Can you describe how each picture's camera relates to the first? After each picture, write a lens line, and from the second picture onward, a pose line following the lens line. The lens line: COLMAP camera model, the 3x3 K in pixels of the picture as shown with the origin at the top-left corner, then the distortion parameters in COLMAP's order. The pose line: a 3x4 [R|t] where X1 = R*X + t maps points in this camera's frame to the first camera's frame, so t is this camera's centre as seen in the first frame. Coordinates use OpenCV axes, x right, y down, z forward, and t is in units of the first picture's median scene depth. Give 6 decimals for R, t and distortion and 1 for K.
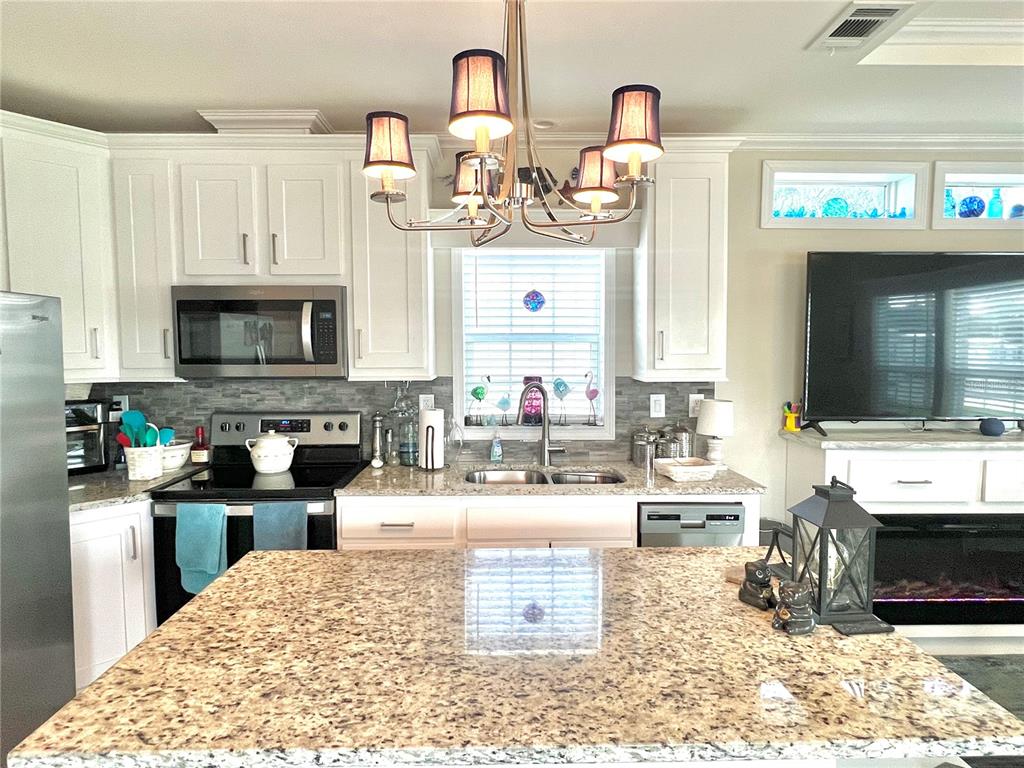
lens RADIAL K [[589.2, 0, 511.0], [0, 589.2, 383.2], [0, 0, 1]] dist [-0.002169, 0.000110]
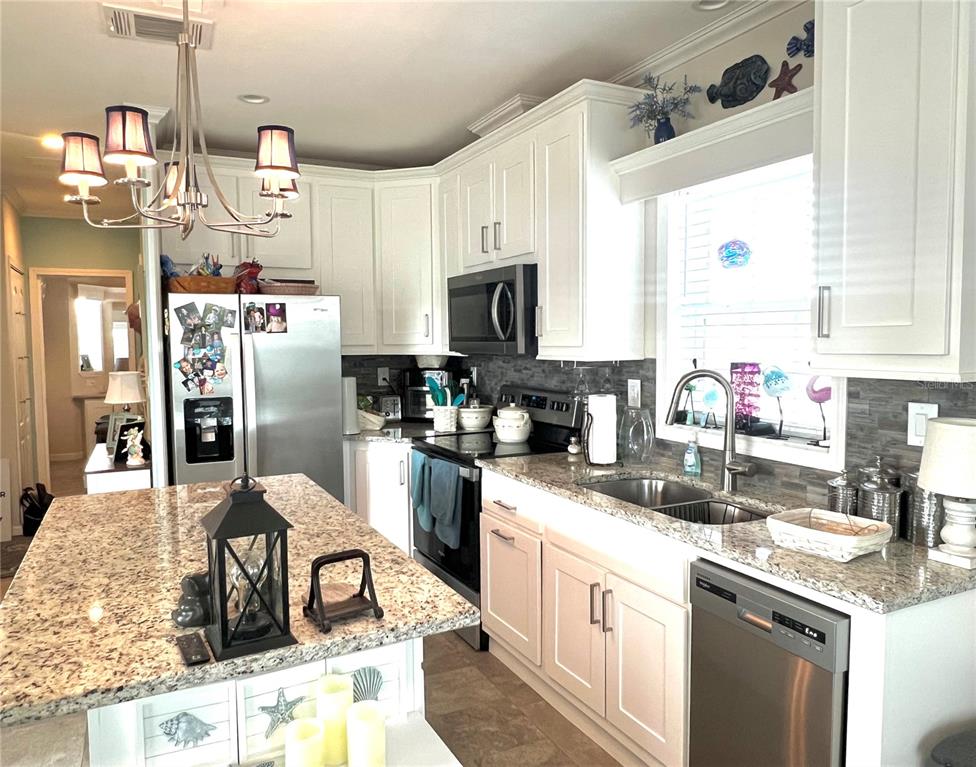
lens RADIAL K [[691.3, 0, 484.2], [0, 691.3, 384.3], [0, 0, 1]] dist [-0.001030, -0.002158]
pose [[0.424508, 0.059289, -0.903481, 0.748348], [-0.046256, 0.997971, 0.043756, -0.008700], [0.904242, 0.023217, 0.426389, 0.434542]]
